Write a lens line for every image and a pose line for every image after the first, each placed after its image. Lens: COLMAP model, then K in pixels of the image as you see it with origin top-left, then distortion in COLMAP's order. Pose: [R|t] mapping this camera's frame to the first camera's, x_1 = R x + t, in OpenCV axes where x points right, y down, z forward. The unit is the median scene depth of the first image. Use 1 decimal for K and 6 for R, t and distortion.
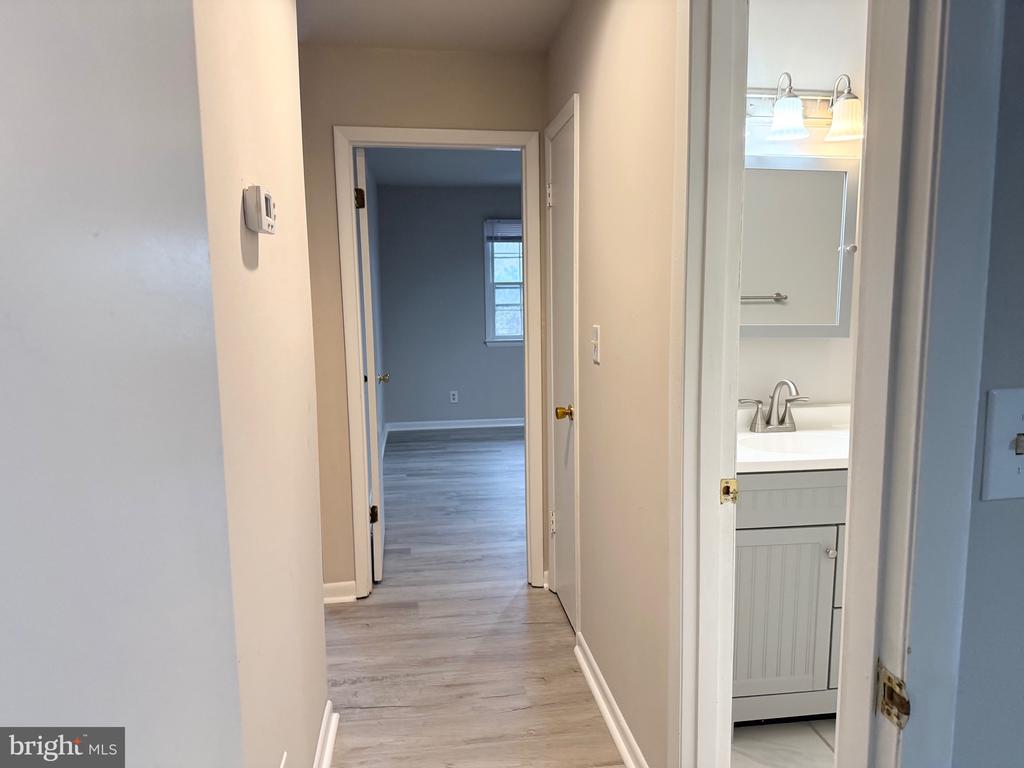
lens RADIAL K [[705.5, 0, 523.8], [0, 705.5, 382.5], [0, 0, 1]] dist [0.102945, -0.158042]
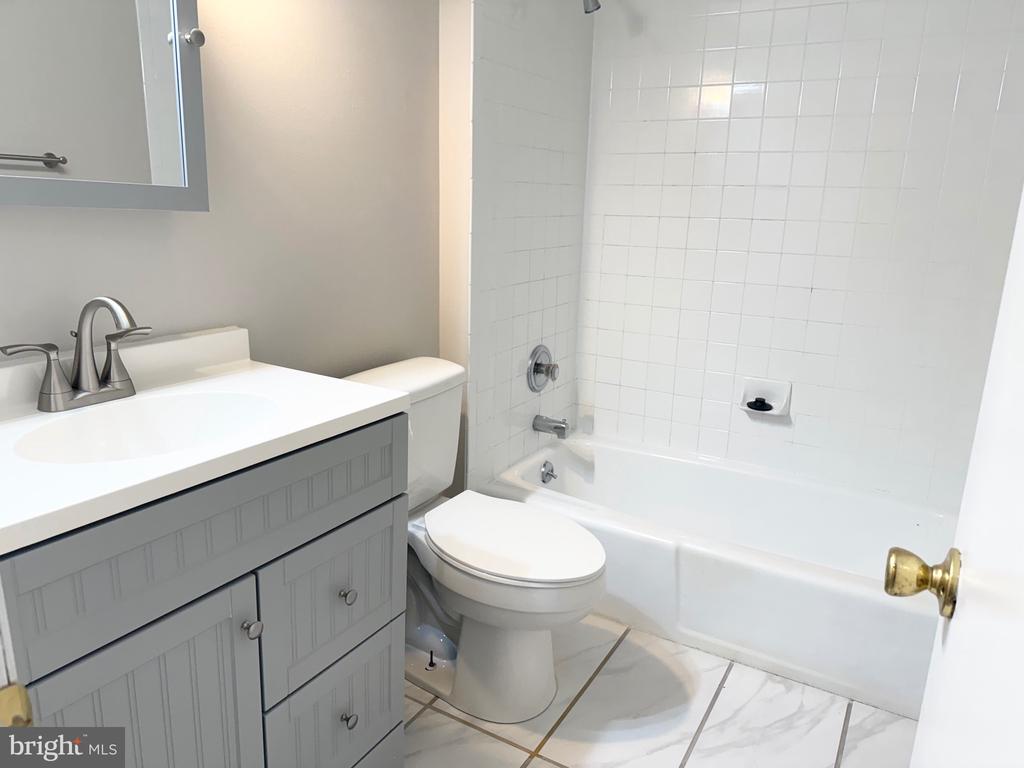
lens RADIAL K [[722.1, 0, 513.0], [0, 722.1, 378.5], [0, 0, 1]] dist [0.062600, -0.076548]
pose [[0.624515, -0.163900, 0.763622, 0.145170], [0.066772, 0.985357, 0.156884, -0.008384], [-0.778154, -0.046987, 0.626314, 0.445892]]
